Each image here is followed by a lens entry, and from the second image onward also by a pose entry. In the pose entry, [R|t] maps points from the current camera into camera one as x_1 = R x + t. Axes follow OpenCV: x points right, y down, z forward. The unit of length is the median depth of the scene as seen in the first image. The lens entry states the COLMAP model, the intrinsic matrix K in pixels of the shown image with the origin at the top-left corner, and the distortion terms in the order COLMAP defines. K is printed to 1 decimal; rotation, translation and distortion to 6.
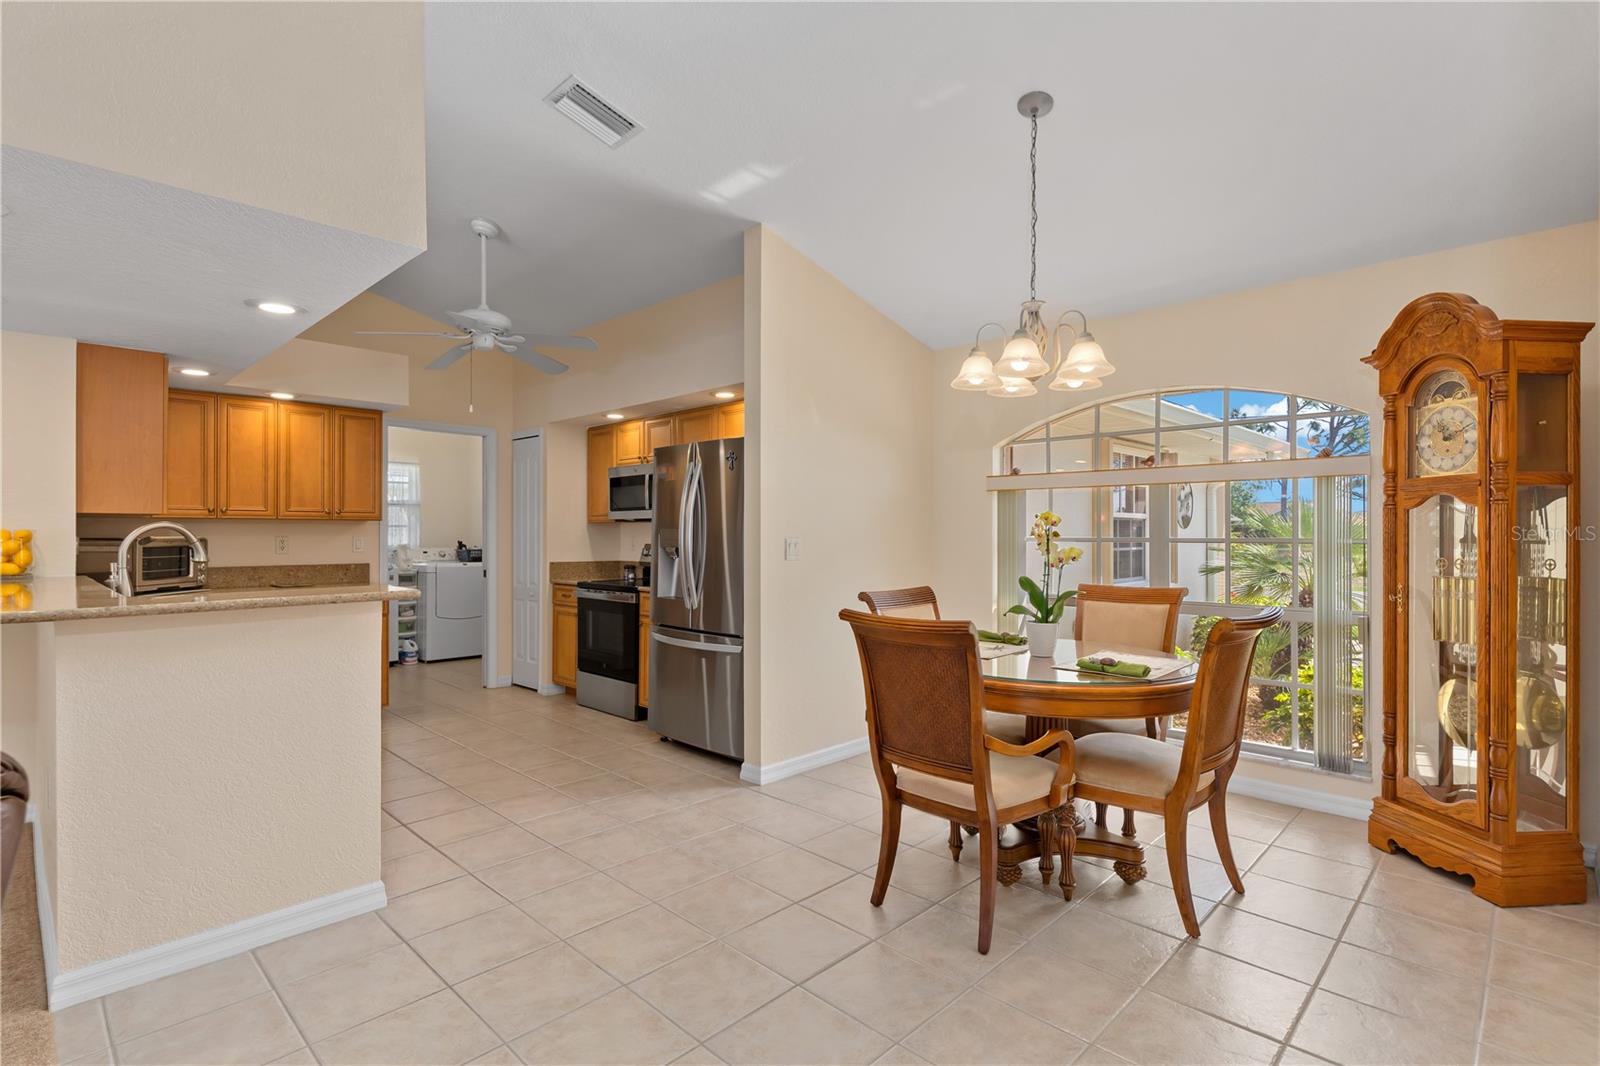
lens RADIAL K [[772.4, 0, 800.0], [0, 772.4, 533.0], [0, 0, 1]] dist [0.001024, -0.000592]
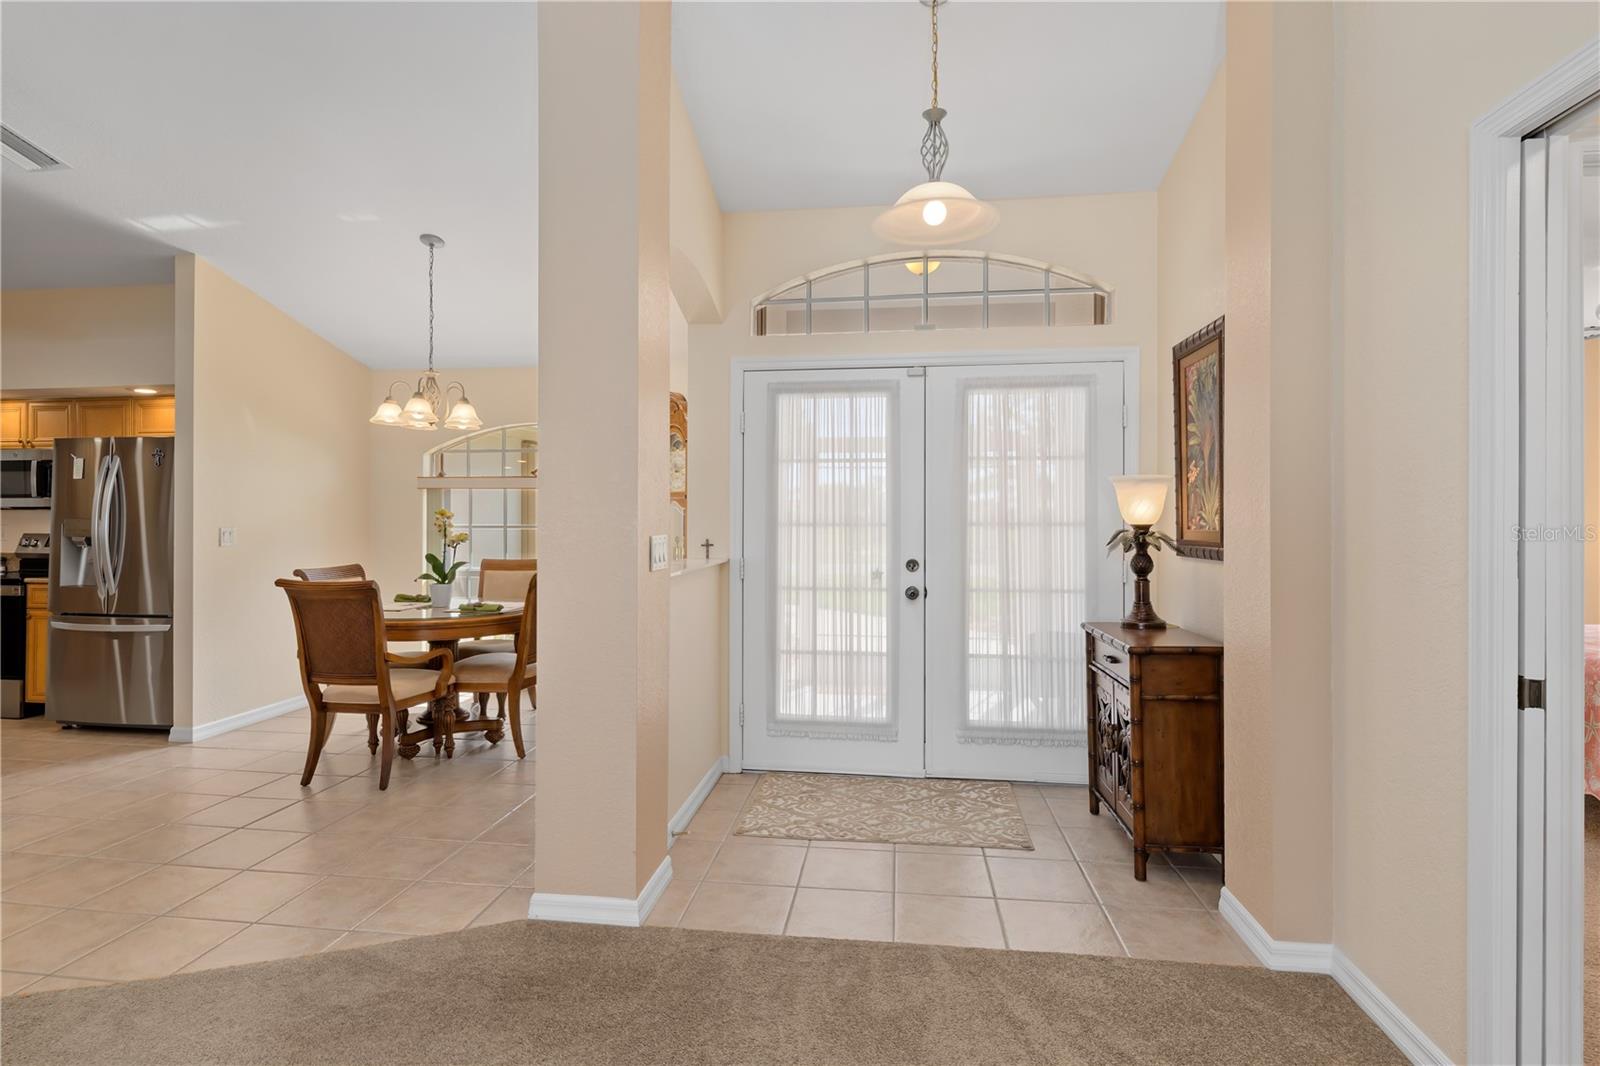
lens RADIAL K [[779.5, 0, 796.2], [0, 779.5, 513.9], [0, 0, 1]] dist [0.024406, -0.014207]
pose [[0.806321, 0.002351, 0.591473, -0.023642], [-0.000887, 0.999996, -0.002765, -0.013812], [-0.591477, 0.001705, 0.806320, -0.554234]]
